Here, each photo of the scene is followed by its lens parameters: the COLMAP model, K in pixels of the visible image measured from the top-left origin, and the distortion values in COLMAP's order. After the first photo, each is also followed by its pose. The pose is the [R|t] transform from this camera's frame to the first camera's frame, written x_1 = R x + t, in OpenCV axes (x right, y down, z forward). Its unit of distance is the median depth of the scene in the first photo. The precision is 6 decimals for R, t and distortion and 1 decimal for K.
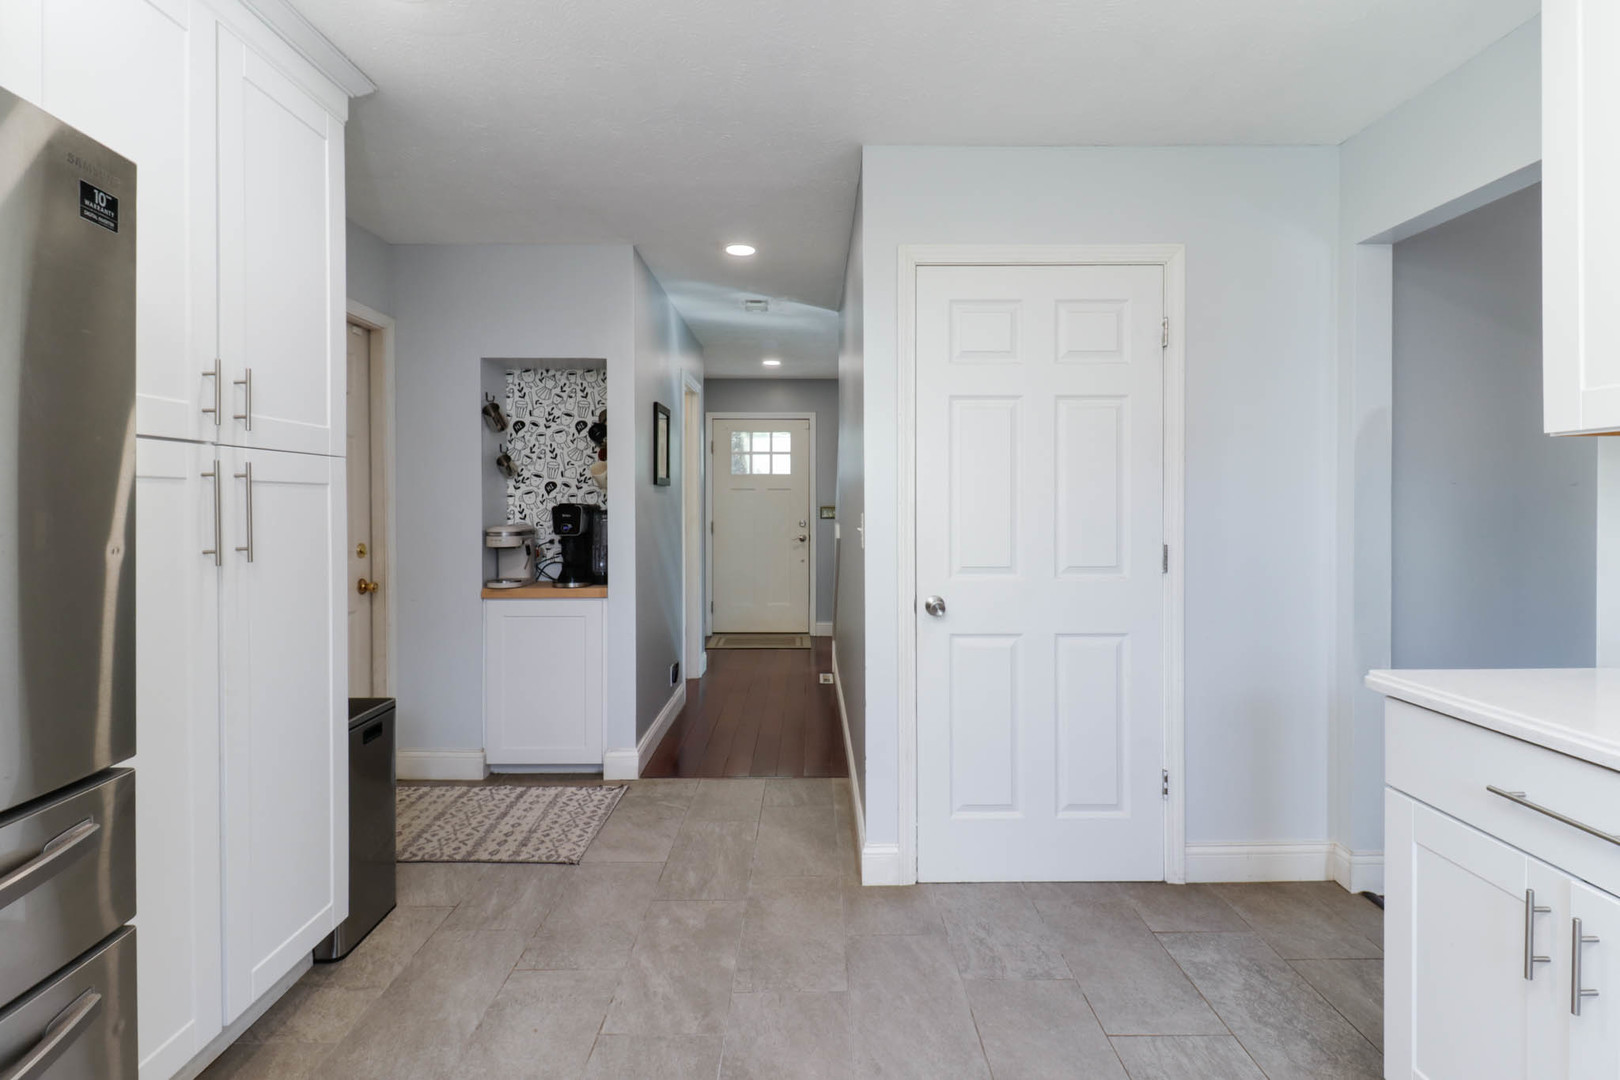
lens RADIAL K [[746.1, 0, 813.1], [0, 746.1, 518.7], [0, 0, 1]] dist [0.025381, -0.016502]
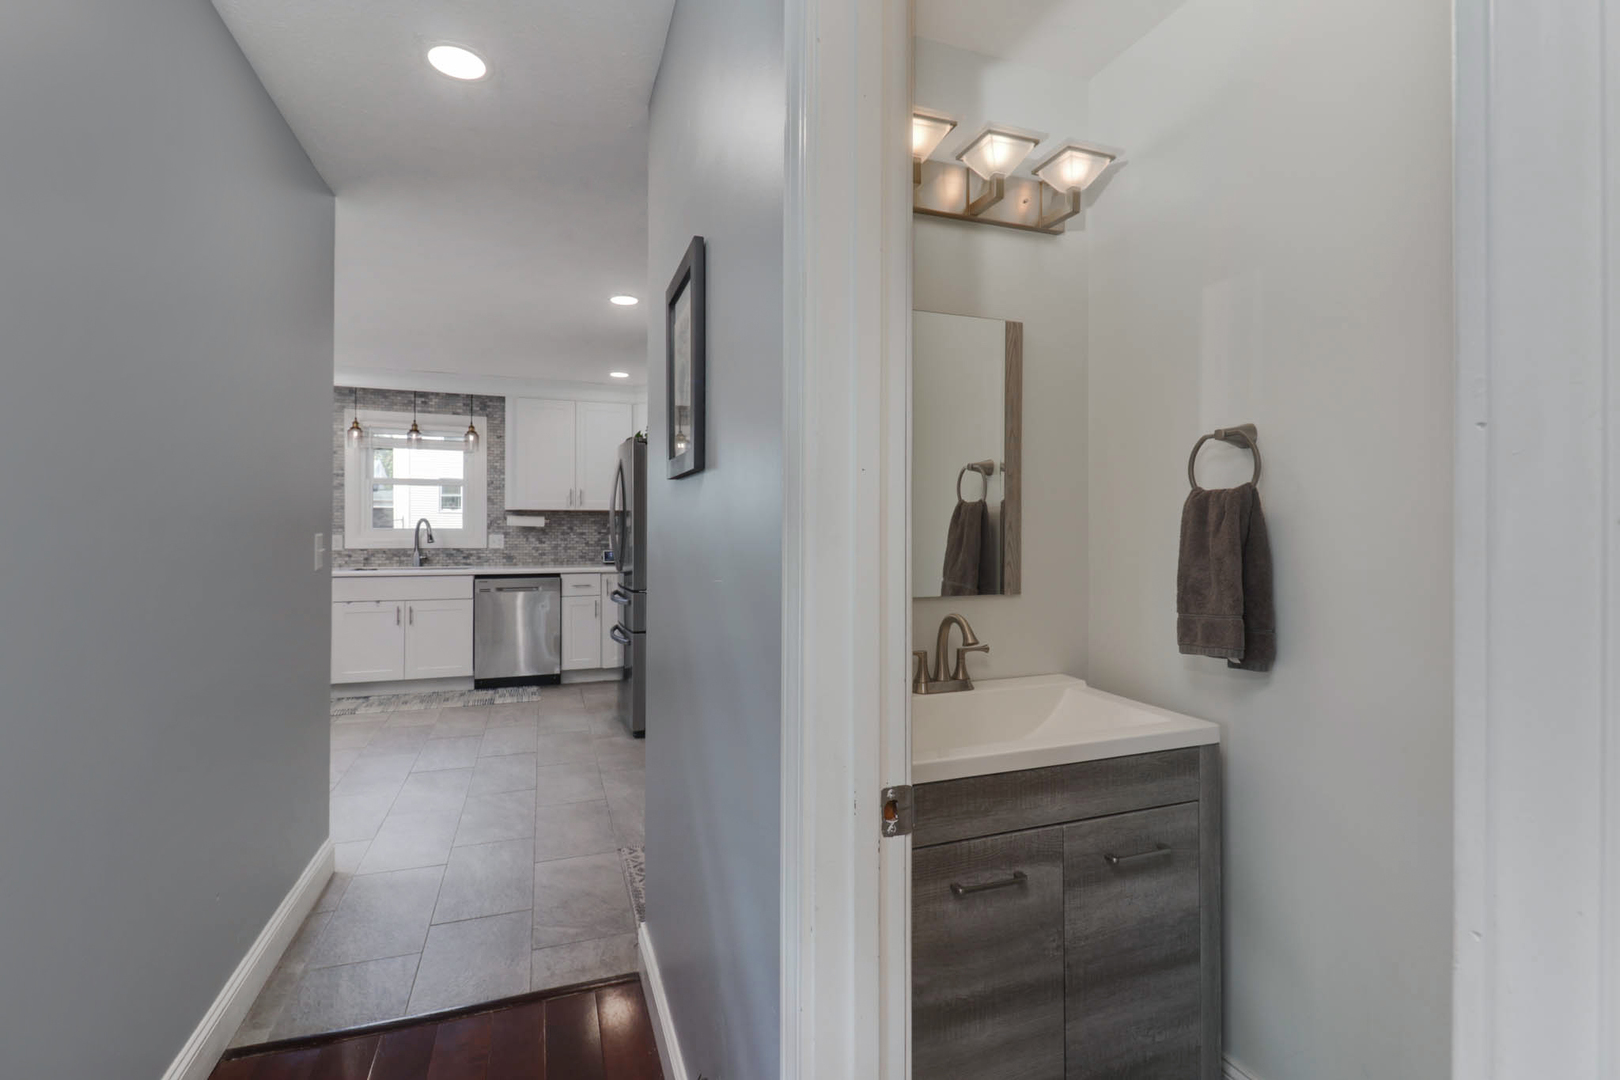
lens RADIAL K [[746.1, 0, 813.1], [0, 746.1, 518.7], [0, 0, 1]] dist [0.025381, -0.016502]
pose [[-0.940739, -0.002419, -0.339123, -0.151912], [-0.005284, 0.999958, 0.007525, -0.025217], [0.339090, 0.008871, -0.940712, 1.571276]]
